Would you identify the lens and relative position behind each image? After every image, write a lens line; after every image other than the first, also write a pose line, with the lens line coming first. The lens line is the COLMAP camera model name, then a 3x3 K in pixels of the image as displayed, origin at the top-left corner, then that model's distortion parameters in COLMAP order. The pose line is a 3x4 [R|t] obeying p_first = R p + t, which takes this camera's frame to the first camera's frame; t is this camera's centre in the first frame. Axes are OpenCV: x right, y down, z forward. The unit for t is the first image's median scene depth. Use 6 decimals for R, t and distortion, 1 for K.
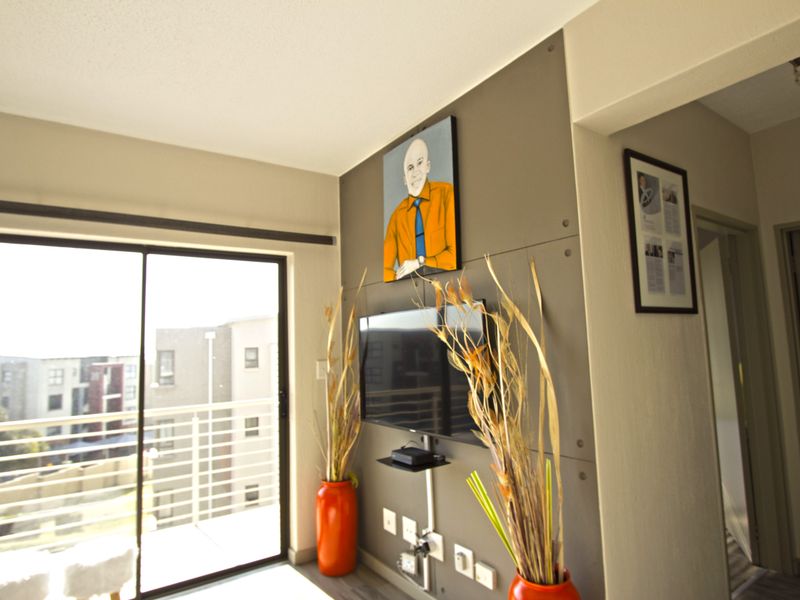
lens RADIAL K [[473.6, 0, 402.5], [0, 473.6, 295.6], [0, 0, 1]] dist [-0.021734, 0.008013]
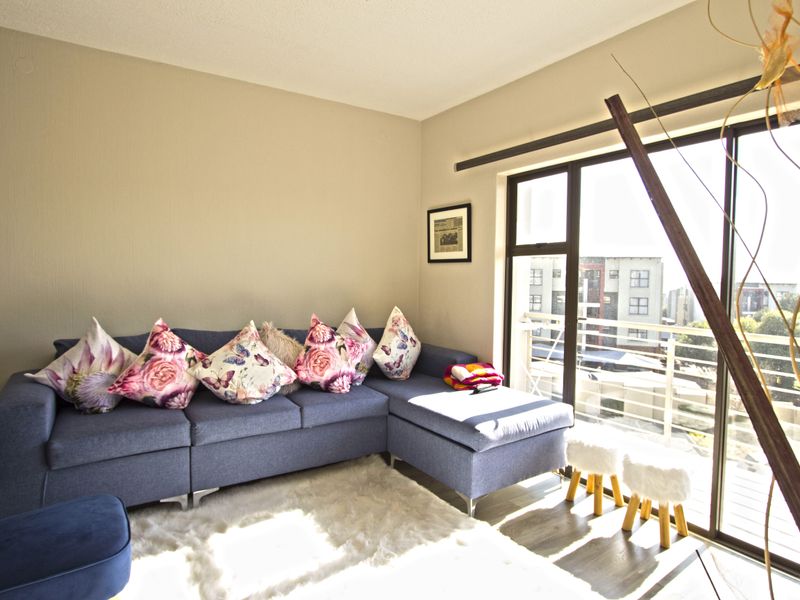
lens RADIAL K [[473.6, 0, 403.9], [0, 473.6, 295.3], [0, 0, 1]] dist [-0.021734, 0.008013]
pose [[-0.021261, 0.076682, -0.996829, 0.294747], [0.088355, 0.993297, 0.074525, 0.072837], [0.995862, -0.086491, -0.027894, 0.462668]]
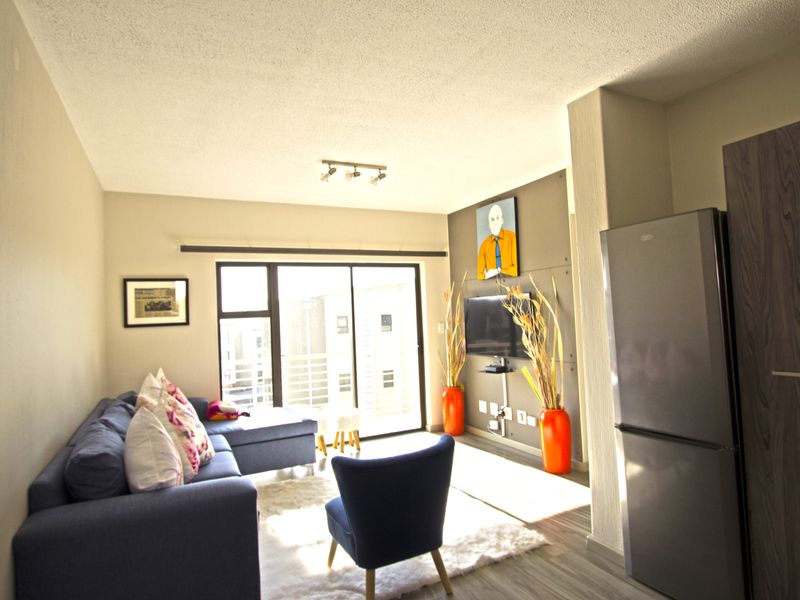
lens RADIAL K [[473.6, 0, 404.3], [0, 473.6, 295.0], [0, 0, 1]] dist [-0.021734, 0.008013]
pose [[0.990355, -0.013855, -0.137861, -0.074717], [0.023058, 0.997593, 0.065390, -0.102203], [0.136623, -0.067938, 0.988291, -0.919985]]
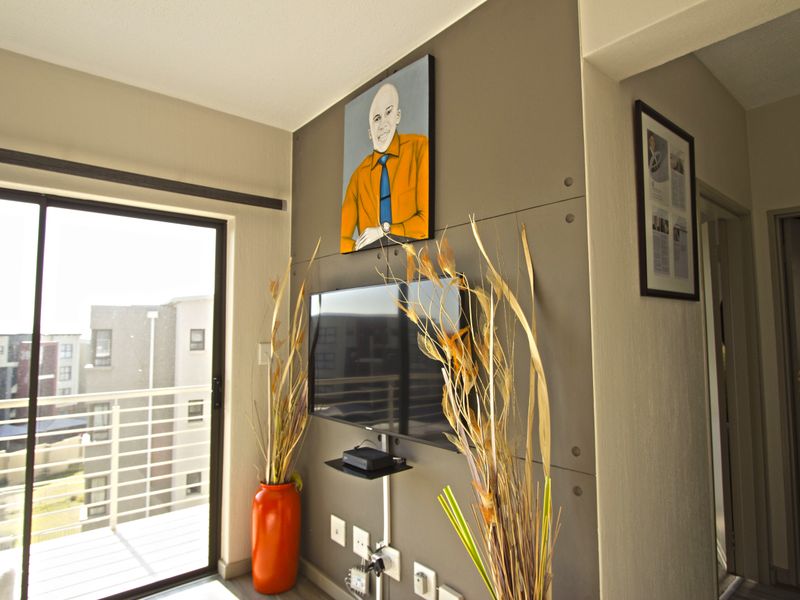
lens RADIAL K [[473.6, 0, 401.9], [0, 473.6, 295.2], [0, 0, 1]] dist [-0.021734, 0.008013]
pose [[0.995059, 0.035212, 0.092834, -0.005884], [-0.037692, 0.998974, 0.025098, 0.022510], [-0.091855, -0.028473, 0.995365, 0.147242]]
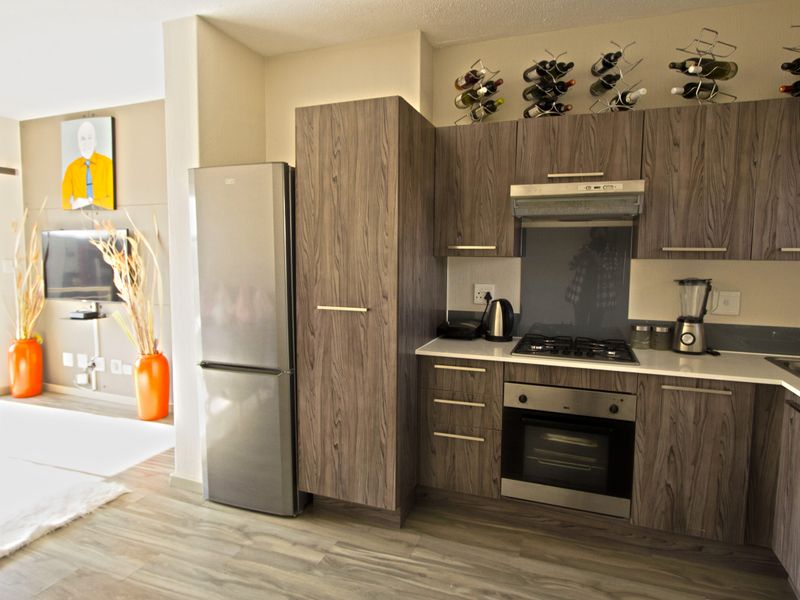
lens RADIAL K [[473.6, 0, 402.5], [0, 473.6, 294.4], [0, 0, 1]] dist [-0.021734, 0.008013]
pose [[0.824451, -0.004280, 0.565917, 0.008705], [-0.096312, 0.984323, 0.147757, -0.093451], [-0.557678, -0.176323, 0.811114, -0.943635]]
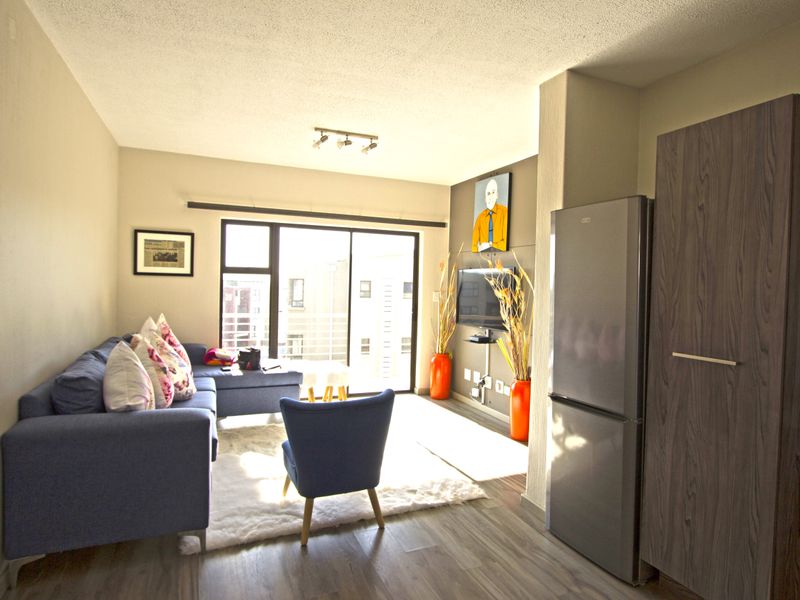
lens RADIAL K [[473.6, 0, 403.7], [0, 473.6, 295.0], [0, 0, 1]] dist [-0.021734, 0.008013]
pose [[0.977296, 0.065632, -0.201459, 0.092831], [-0.039319, 0.990477, 0.131943, -0.103613], [0.208200, -0.121026, 0.970570, -0.970741]]
